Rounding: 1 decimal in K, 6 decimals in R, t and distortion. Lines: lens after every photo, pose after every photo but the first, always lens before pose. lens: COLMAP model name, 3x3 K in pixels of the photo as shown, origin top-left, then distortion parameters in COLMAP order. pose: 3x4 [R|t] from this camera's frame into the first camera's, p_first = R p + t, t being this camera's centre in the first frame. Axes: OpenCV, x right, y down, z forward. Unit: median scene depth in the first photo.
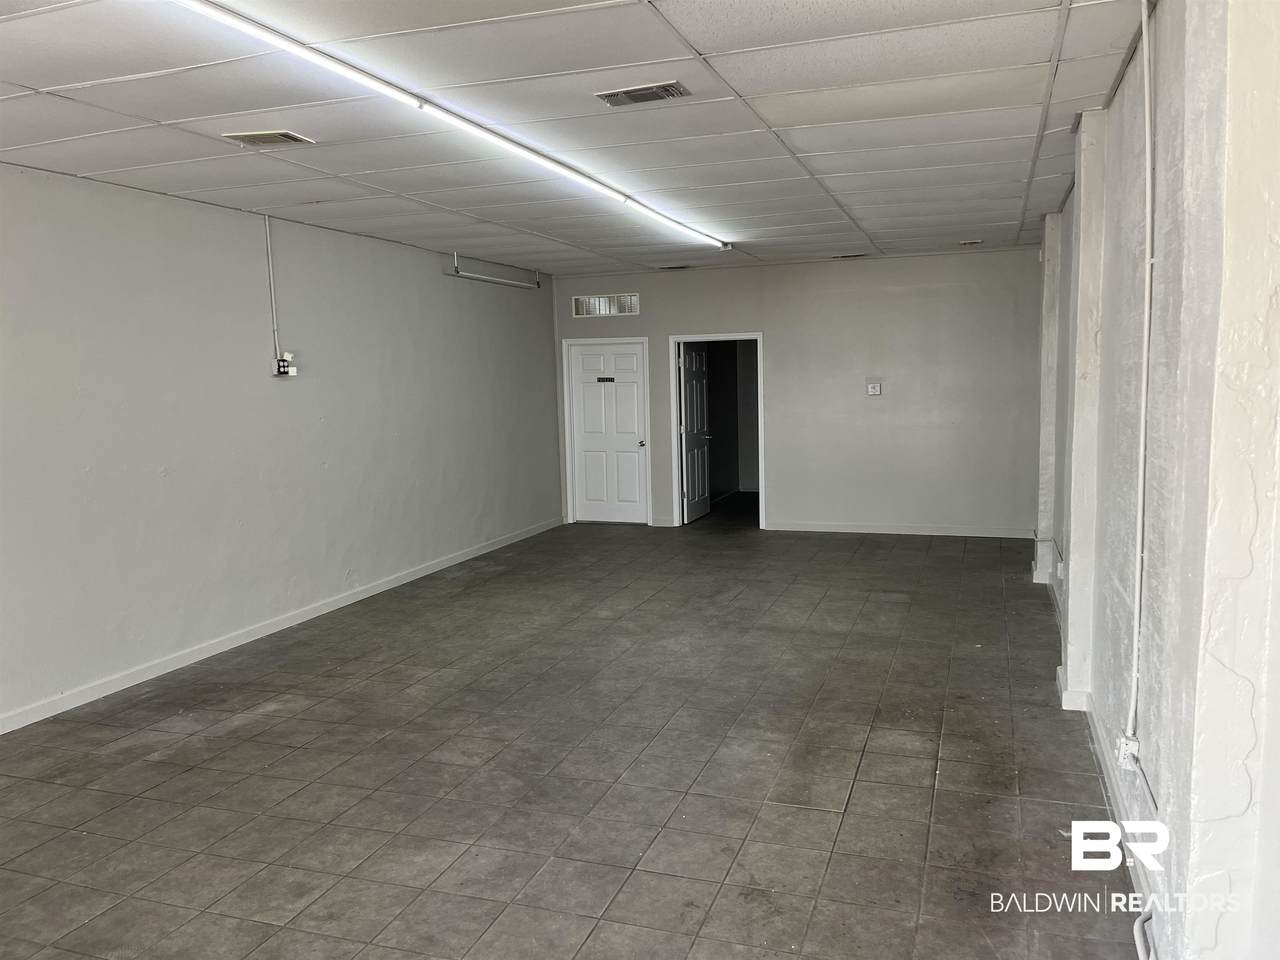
lens RADIAL K [[969.0, 0, 642.4], [0, 969.0, 473.1], [0, 0, 1]] dist [0.065762, -0.068677]
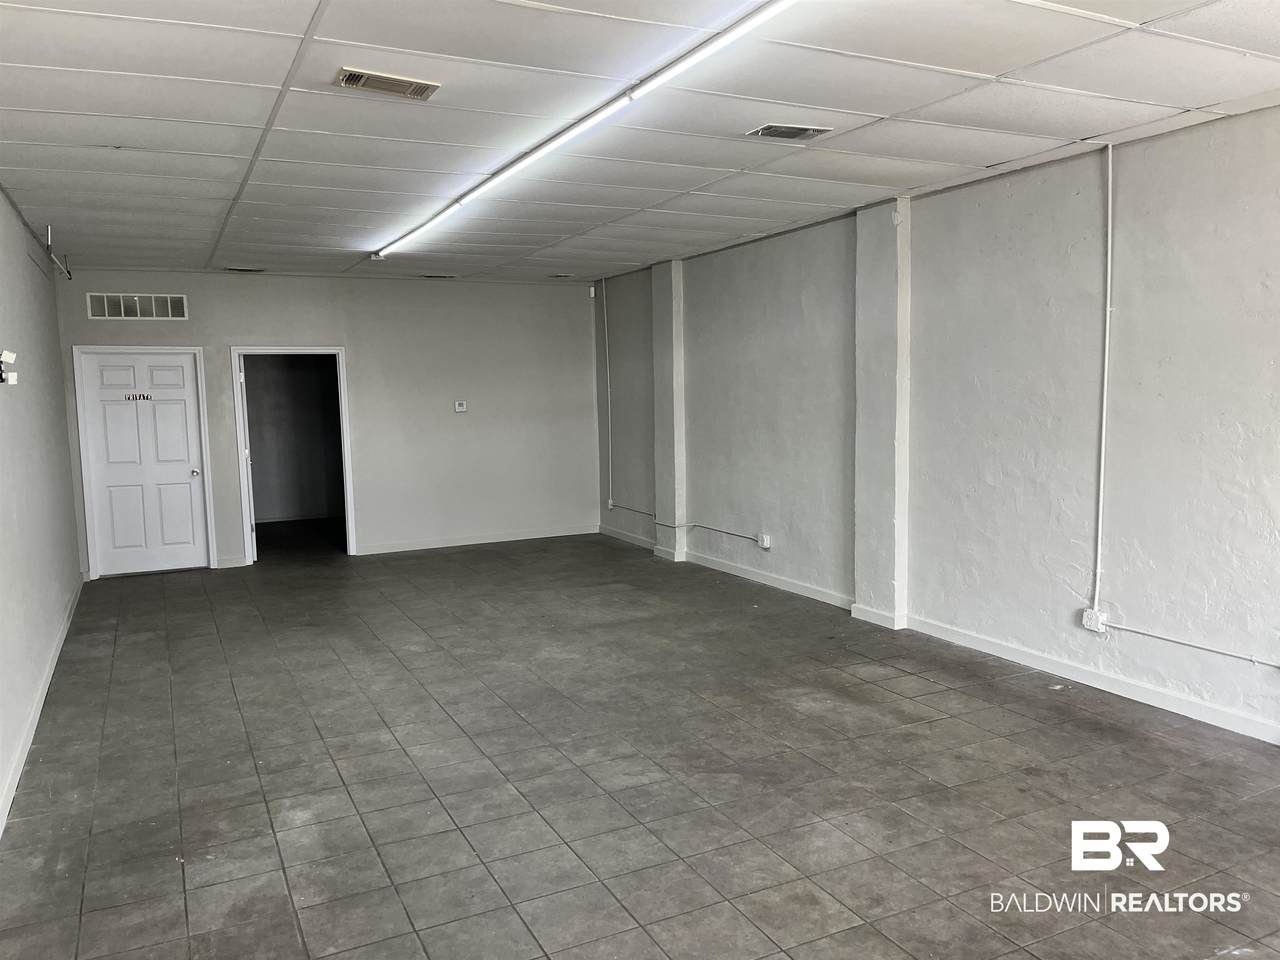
lens RADIAL K [[969.0, 0, 643.3], [0, 969.0, 482.0], [0, 0, 1]] dist [0.065762, -0.068677]
pose [[0.702022, -0.063420, 0.709325, -0.715612], [0.076325, 0.996990, 0.013601, -0.009245], [-0.708053, 0.044590, 0.704750, 0.261332]]
